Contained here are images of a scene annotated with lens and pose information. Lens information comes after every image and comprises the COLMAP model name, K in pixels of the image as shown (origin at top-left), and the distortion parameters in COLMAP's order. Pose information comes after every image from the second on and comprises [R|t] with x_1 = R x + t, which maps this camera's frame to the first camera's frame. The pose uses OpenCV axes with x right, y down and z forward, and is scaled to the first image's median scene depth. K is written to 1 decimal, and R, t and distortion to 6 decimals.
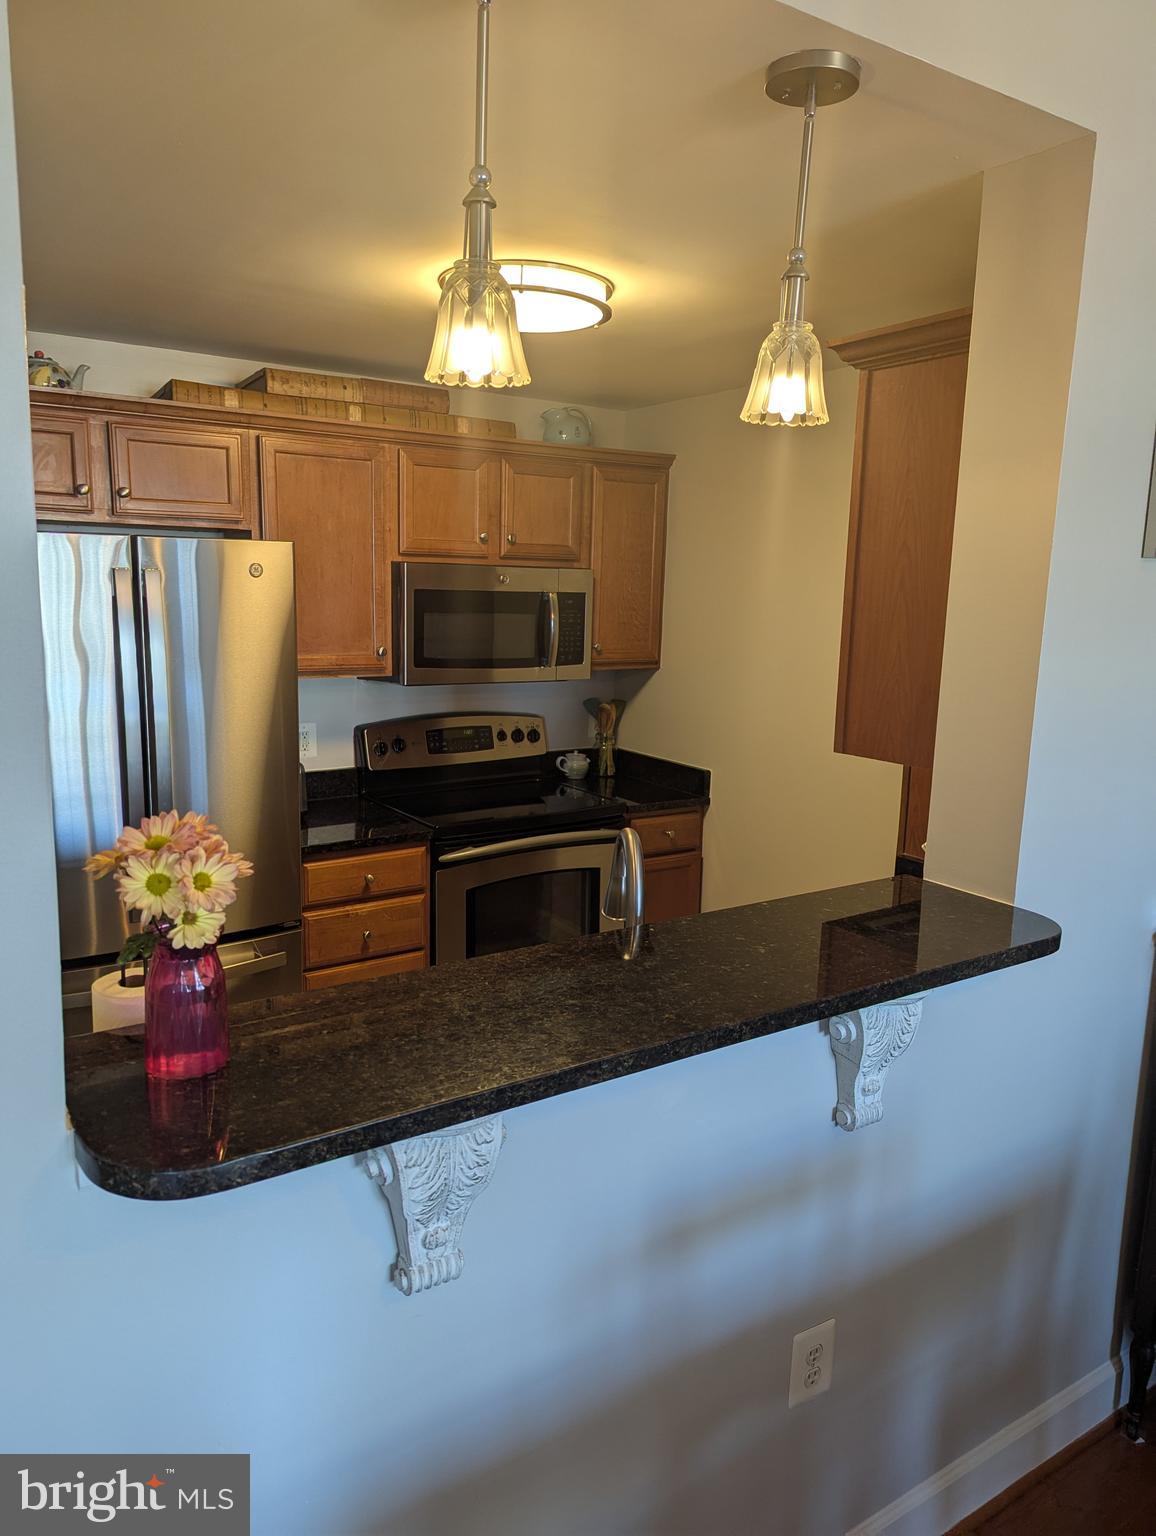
lens RADIAL K [[1083.5, 0, 578.0], [0, 1083.5, 768.0], [0, 0, 1]] dist [0.079356, -0.104242]
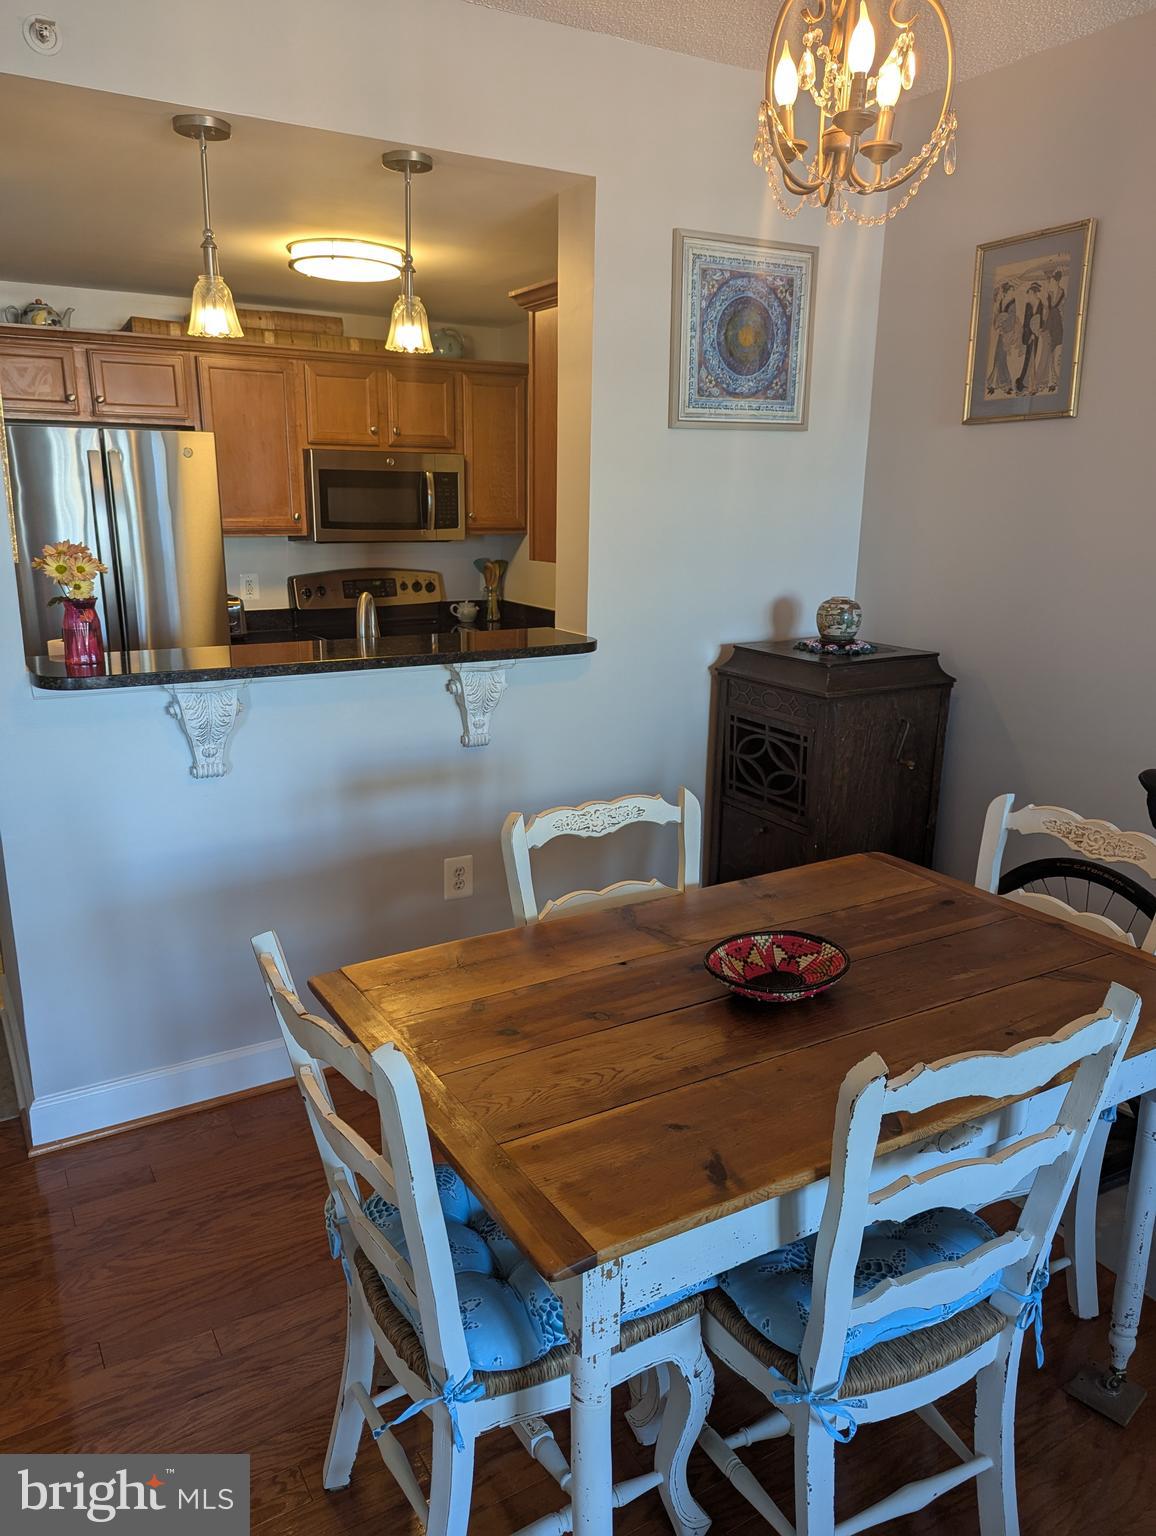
lens RADIAL K [[1083.5, 0, 578.0], [0, 1083.5, 768.0], [0, 0, 1]] dist [0.079356, -0.104242]
pose [[0.998868, -0.001659, -0.047535, 0.240188], [0.005427, 0.996840, 0.079251, 0.102389], [0.047253, -0.079420, 0.995721, -0.378961]]
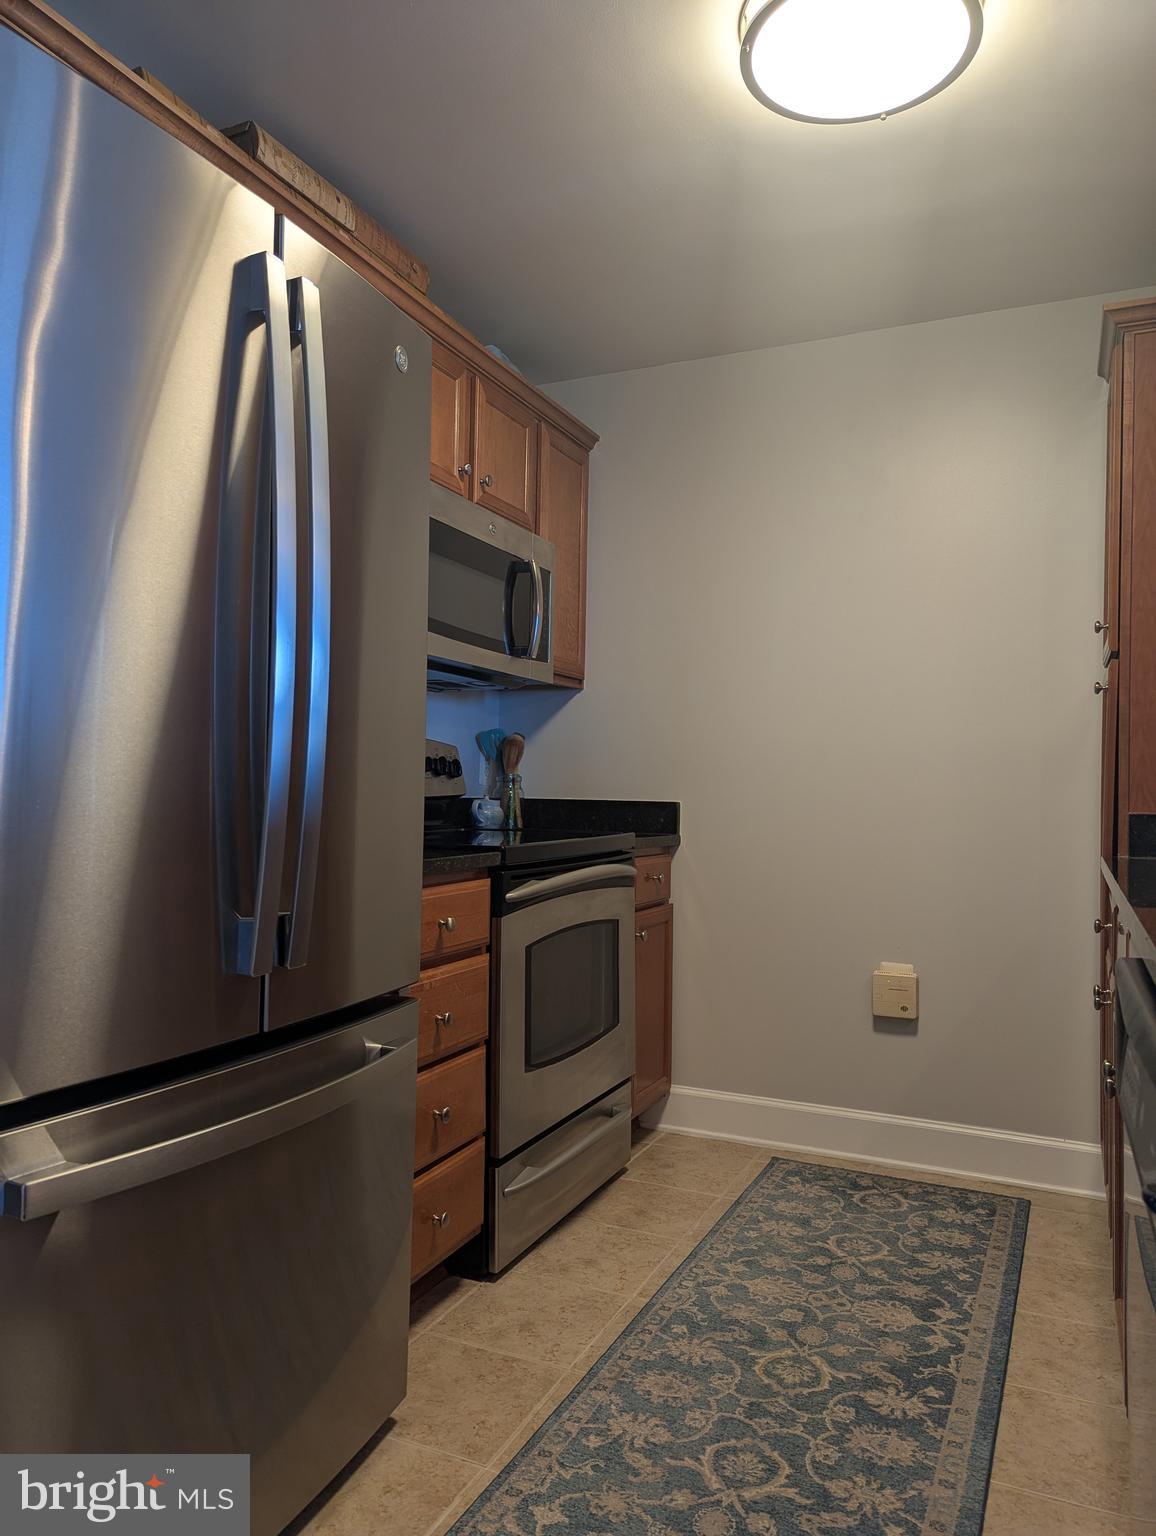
lens RADIAL K [[1056.2, 0, 577.8], [0, 1056.2, 793.7], [0, 0, 1]] dist [-0.000083, -0.001645]
pose [[0.849080, -0.015327, 0.528043, -0.423837], [0.098736, 0.986568, -0.130130, 0.108477], [-0.518956, 0.162628, 0.839188, 0.425227]]
